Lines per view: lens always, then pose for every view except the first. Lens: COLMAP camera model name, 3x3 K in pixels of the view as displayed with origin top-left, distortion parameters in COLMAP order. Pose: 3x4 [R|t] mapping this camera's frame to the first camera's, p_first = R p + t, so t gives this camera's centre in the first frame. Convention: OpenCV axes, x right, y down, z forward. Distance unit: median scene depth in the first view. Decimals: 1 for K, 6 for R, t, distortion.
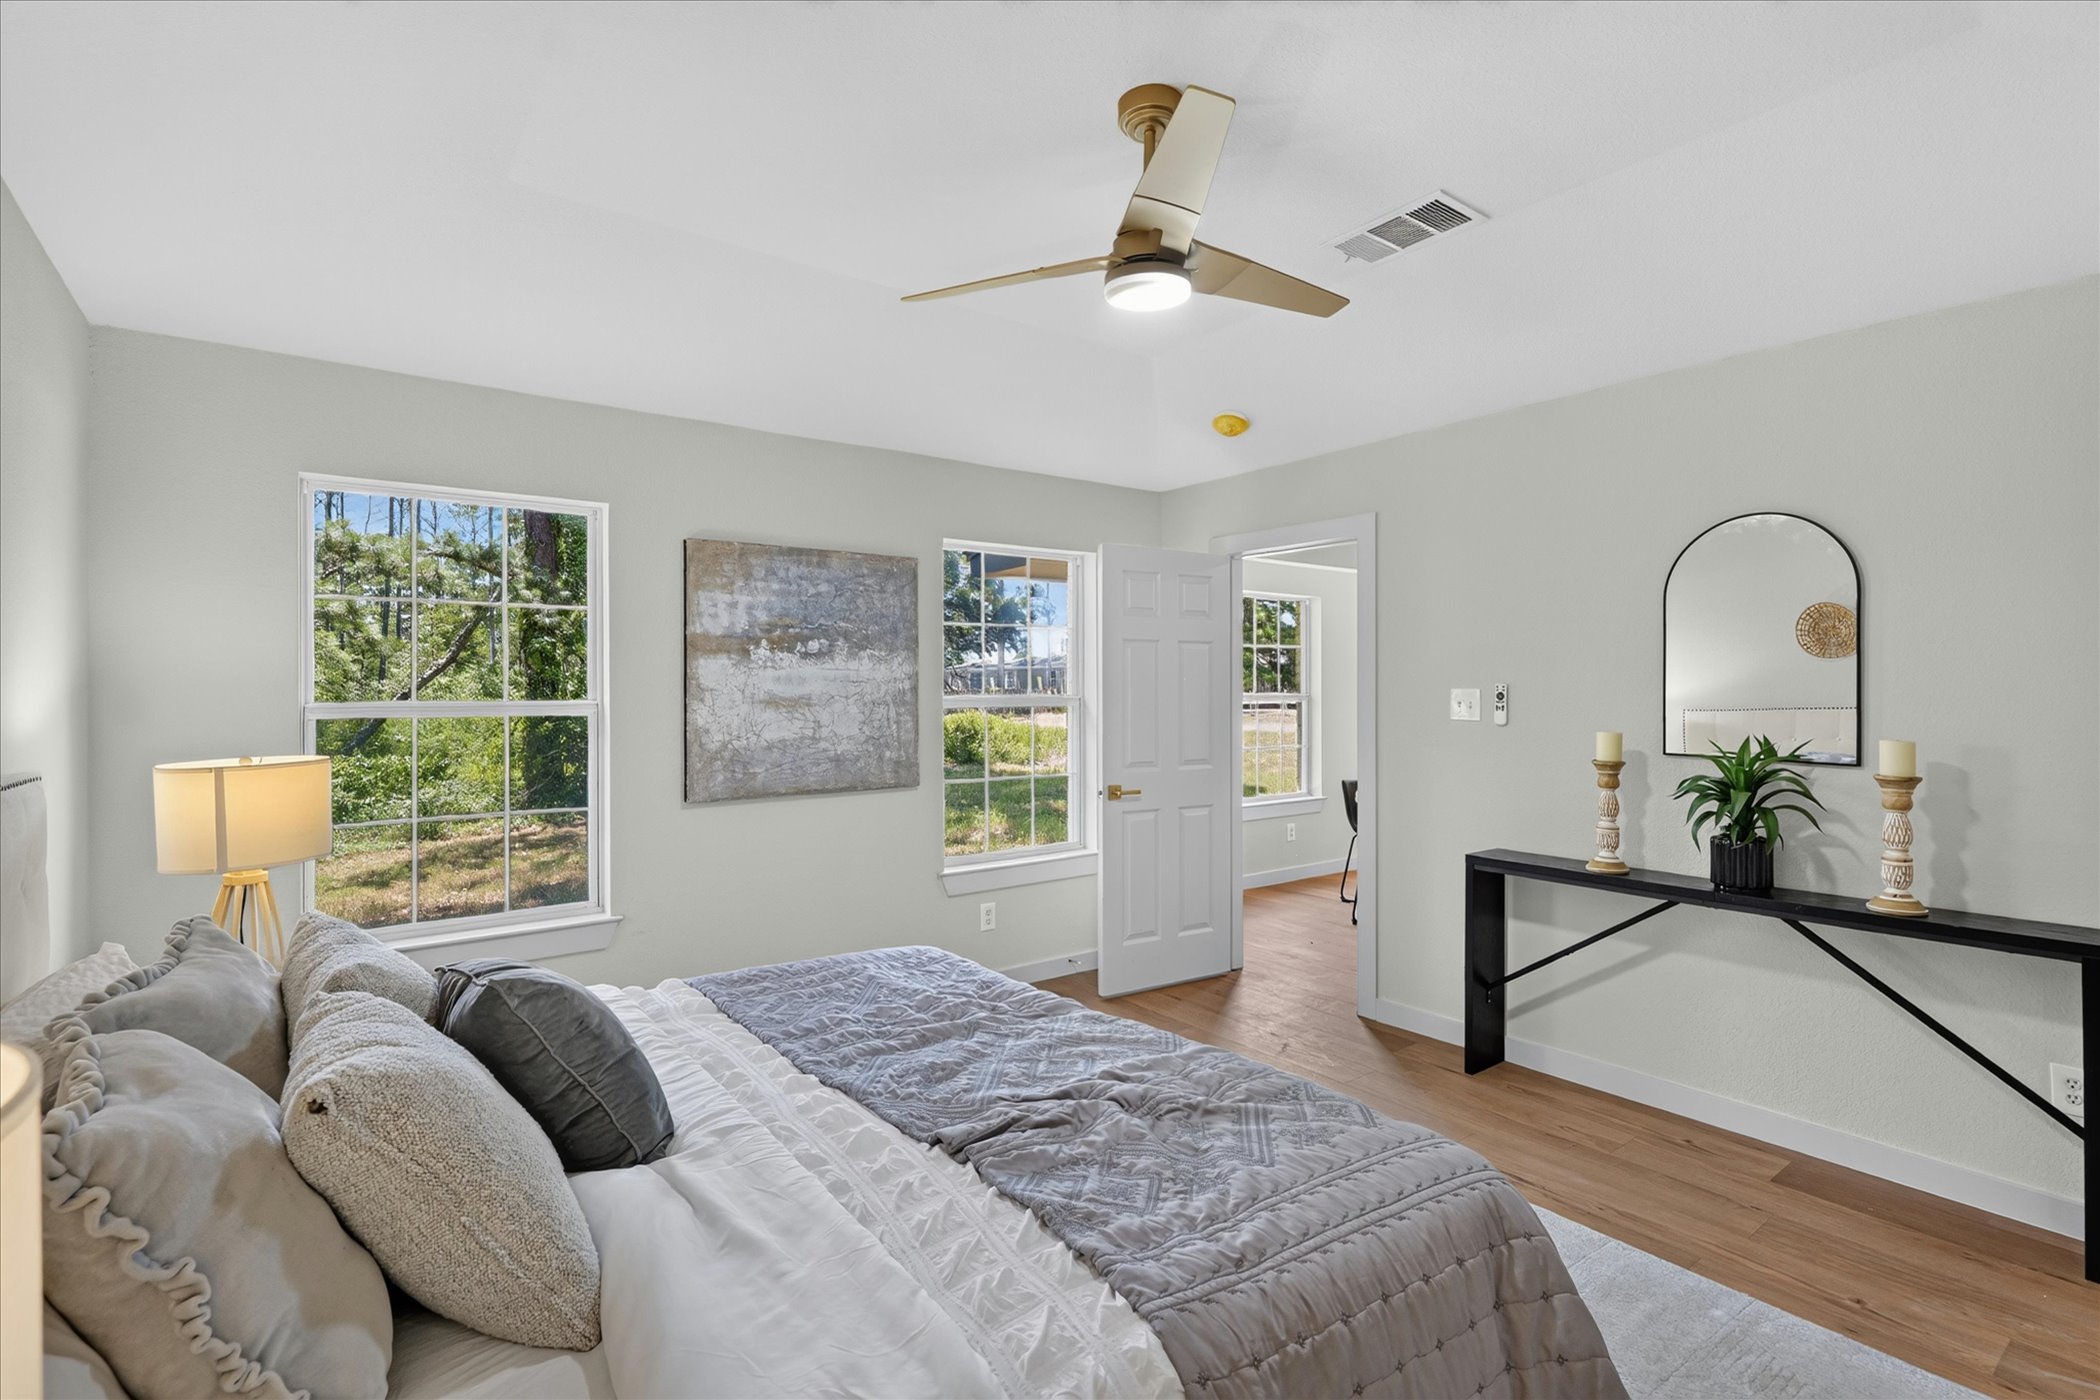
lens RADIAL K [[989.0, 0, 1052.8], [0, 989.0, 697.3], [0, 0, 1]] dist [0.011912, -0.000044]
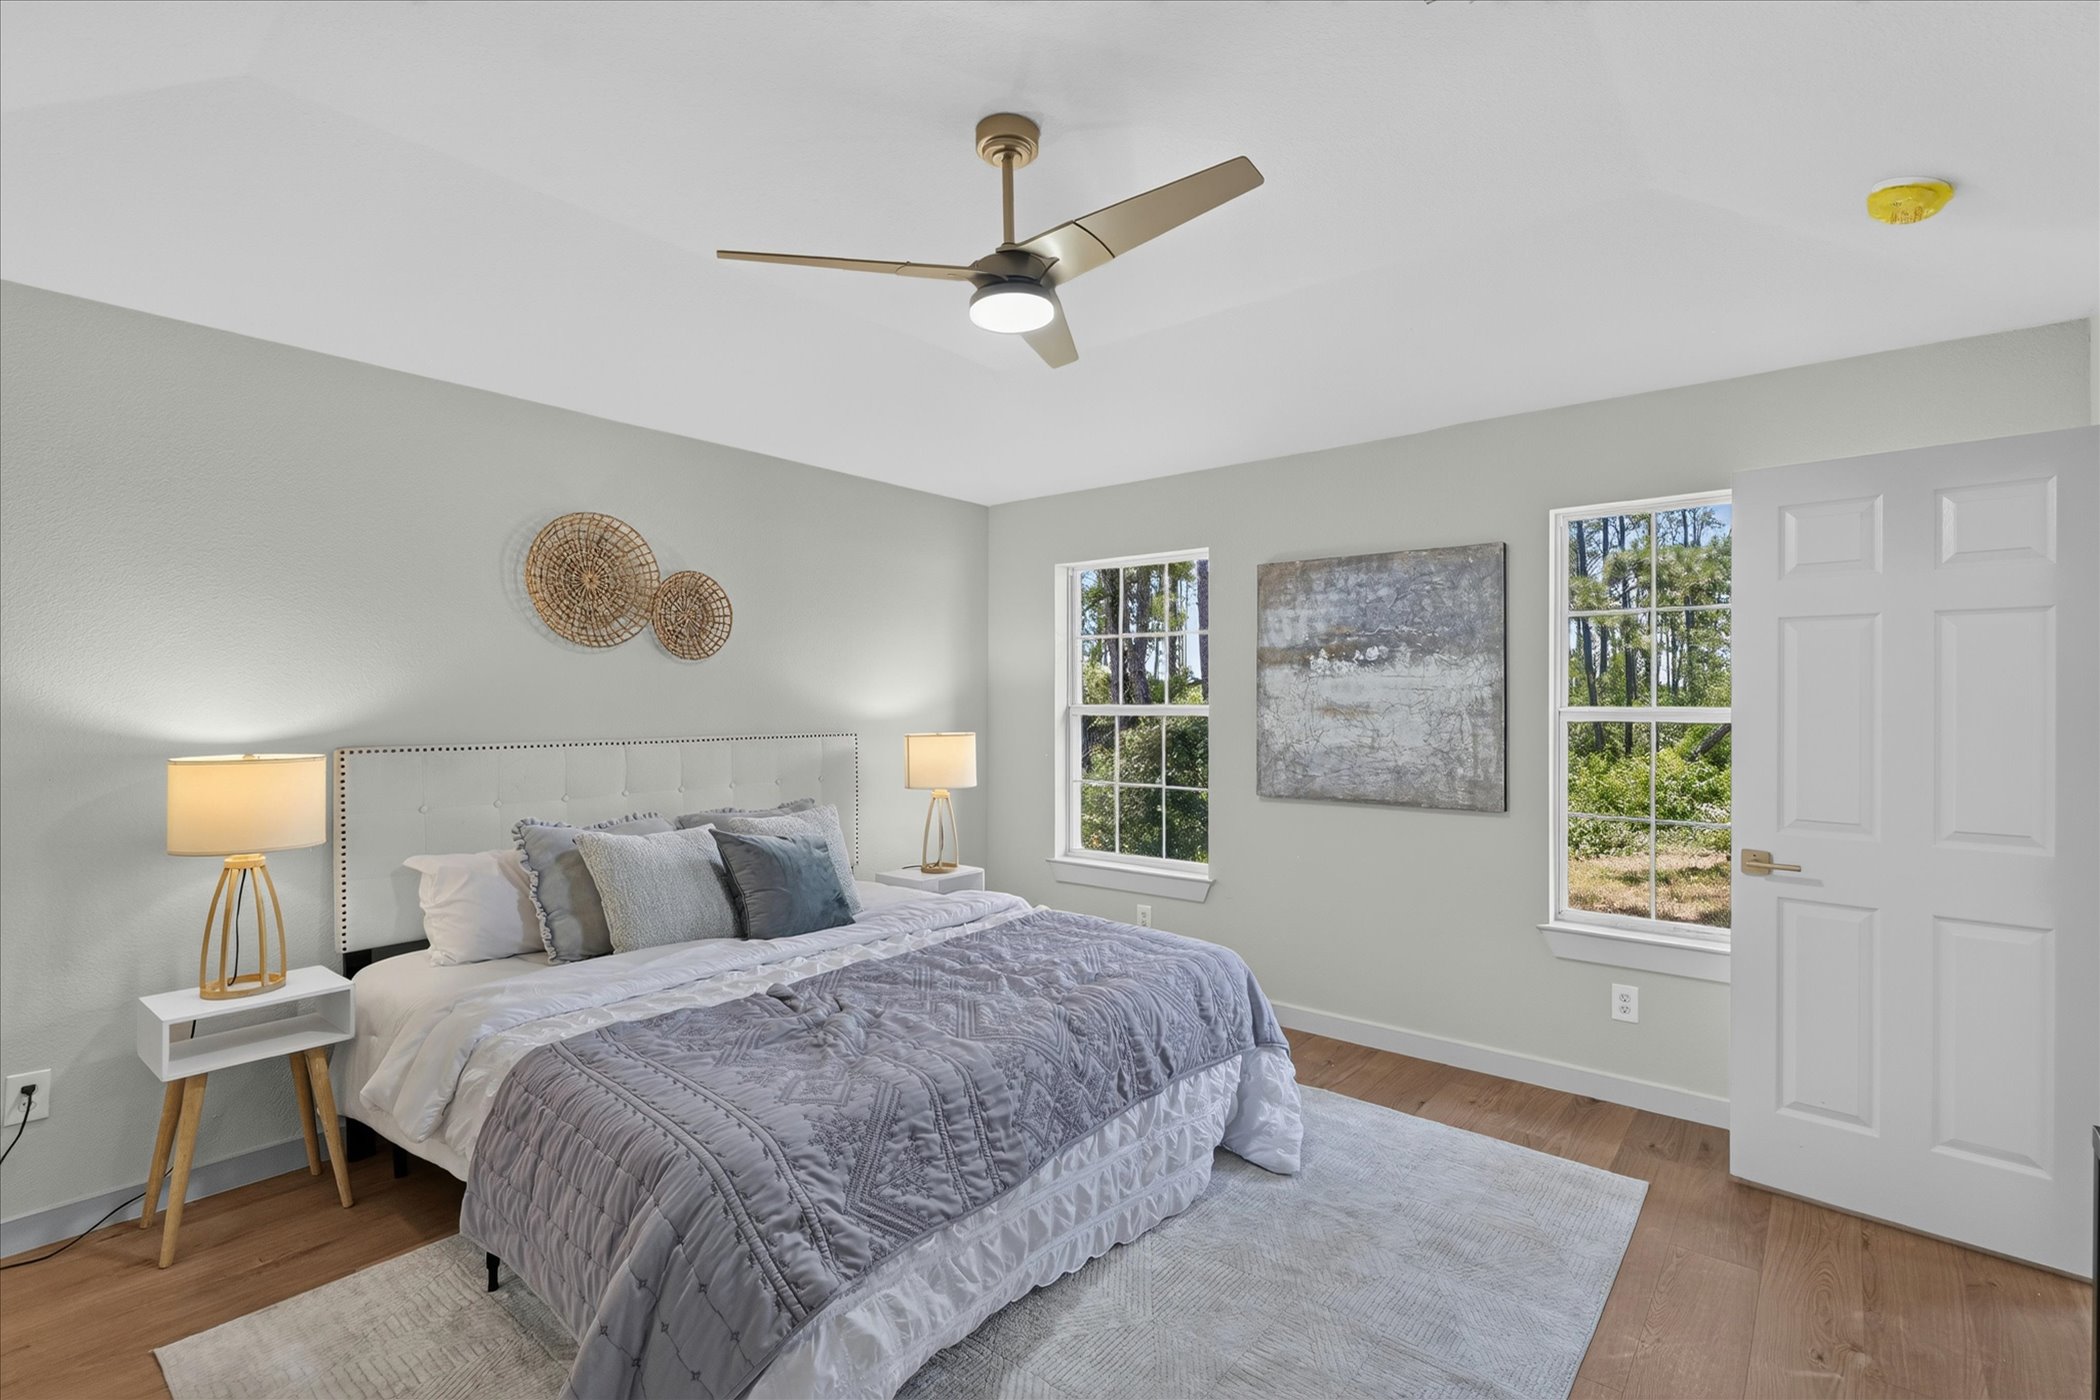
lens RADIAL K [[983.6, 0, 1039.9], [0, 983.6, 714.1], [0, 0, 1]] dist [0.003782, -0.000026]
pose [[0.224930, 0.022236, -0.974121, 0.648569], [-0.011775, 0.999729, 0.020101, -0.007269], [0.974304, 0.006949, 0.225130, 0.468734]]
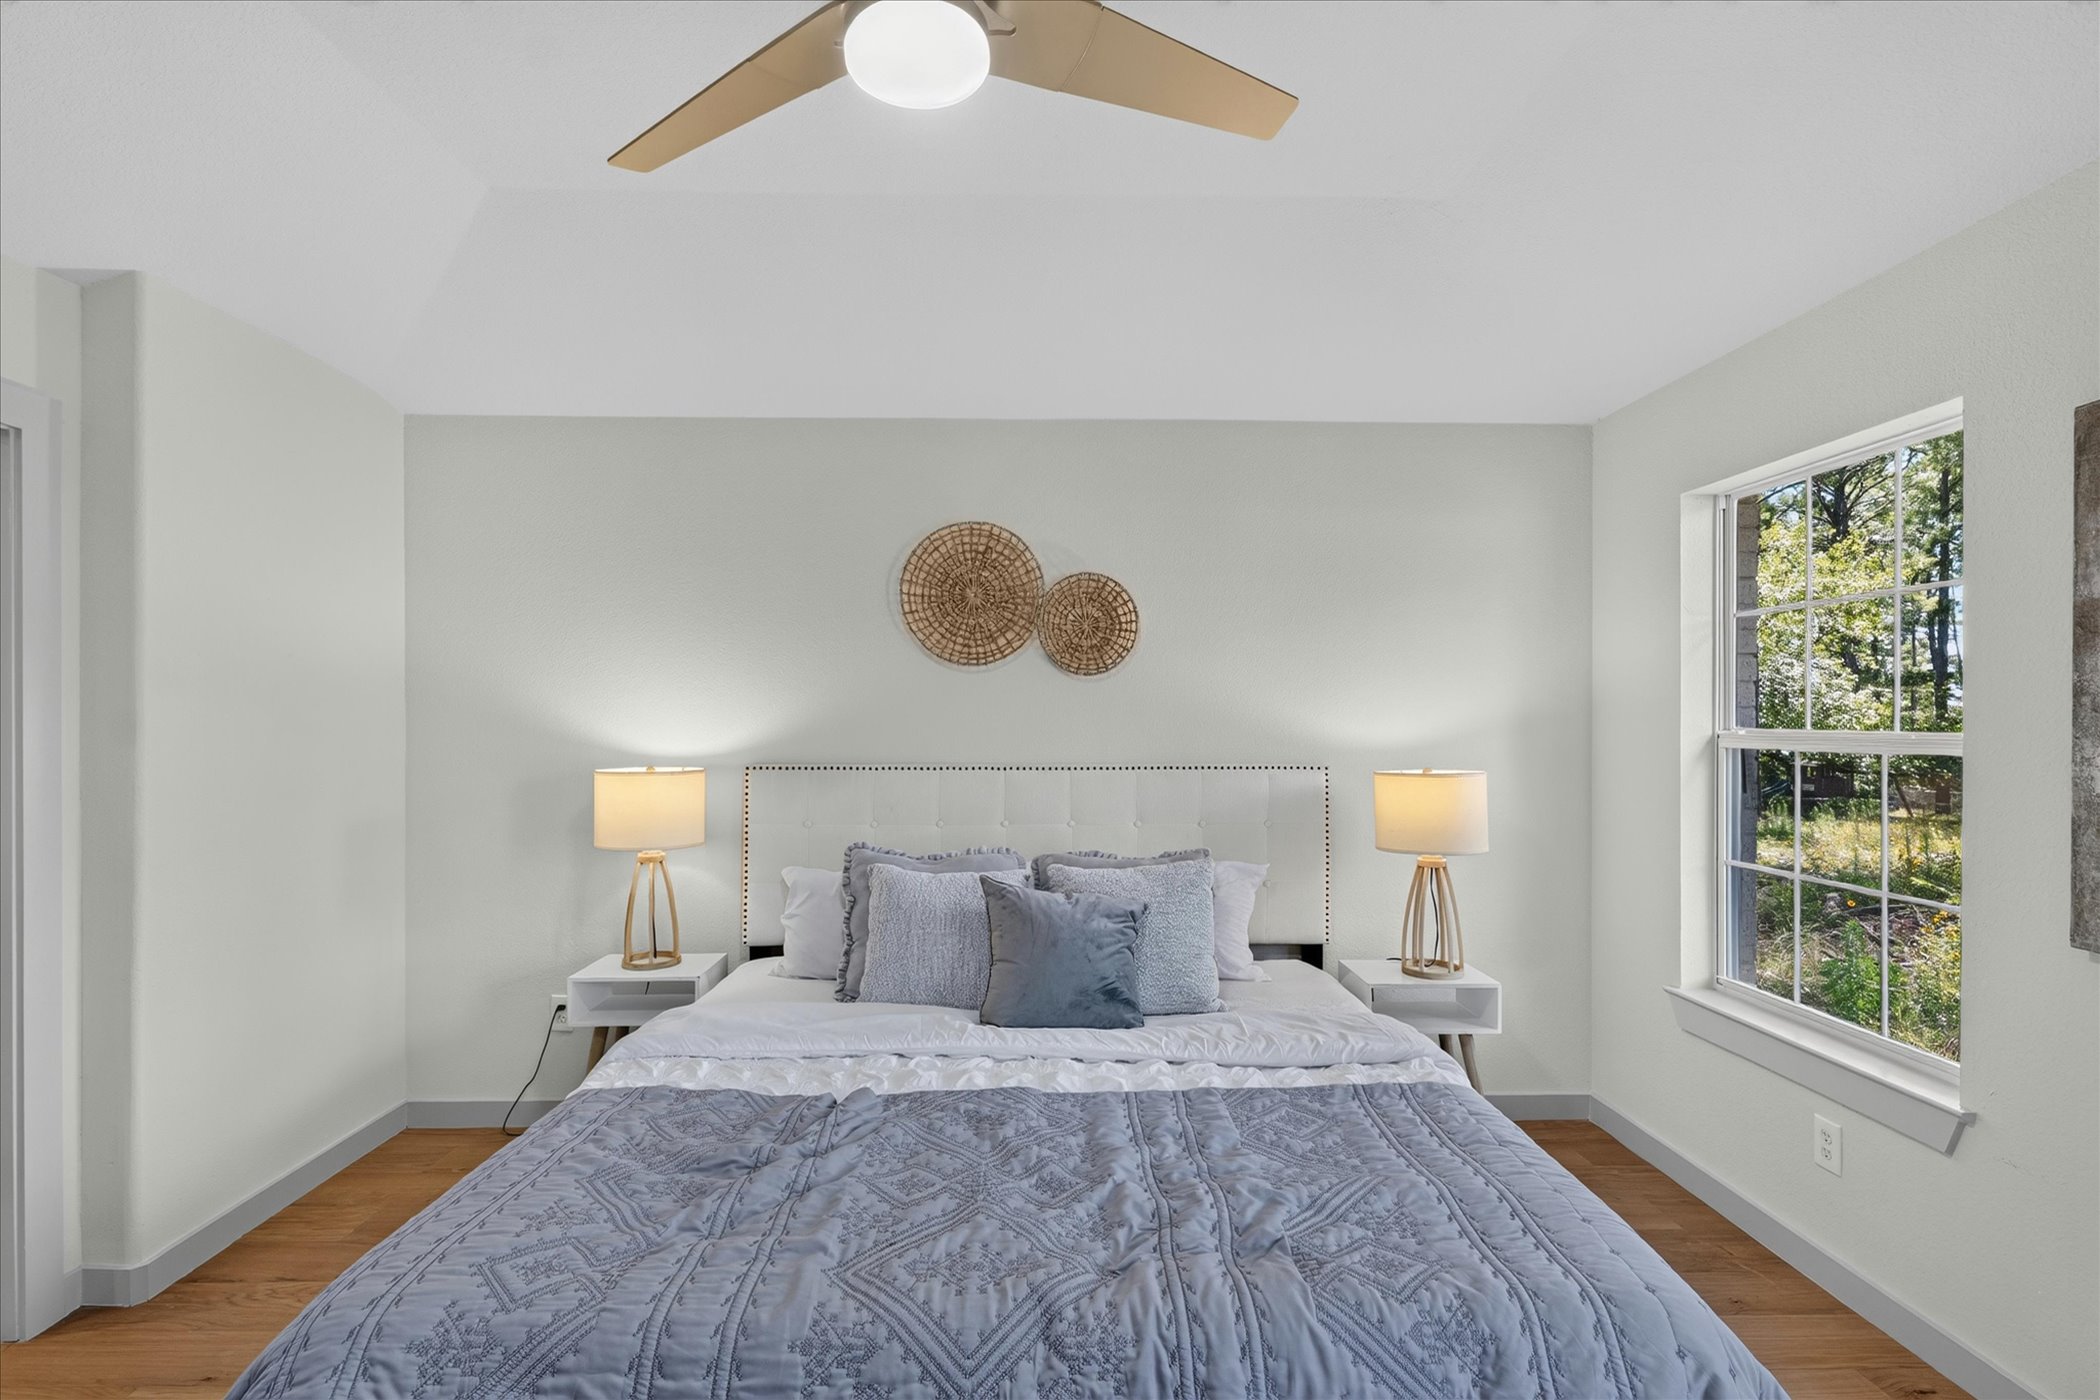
lens RADIAL K [[983.6, 0, 1039.9], [0, 983.6, 714.1], [0, 0, 1]] dist [0.003782, -0.000026]
pose [[-0.597677, 0.003586, -0.801729, 0.314157], [-0.003856, 0.999966, 0.007347, -0.009835], [0.801727, 0.007483, -0.597643, 0.834604]]
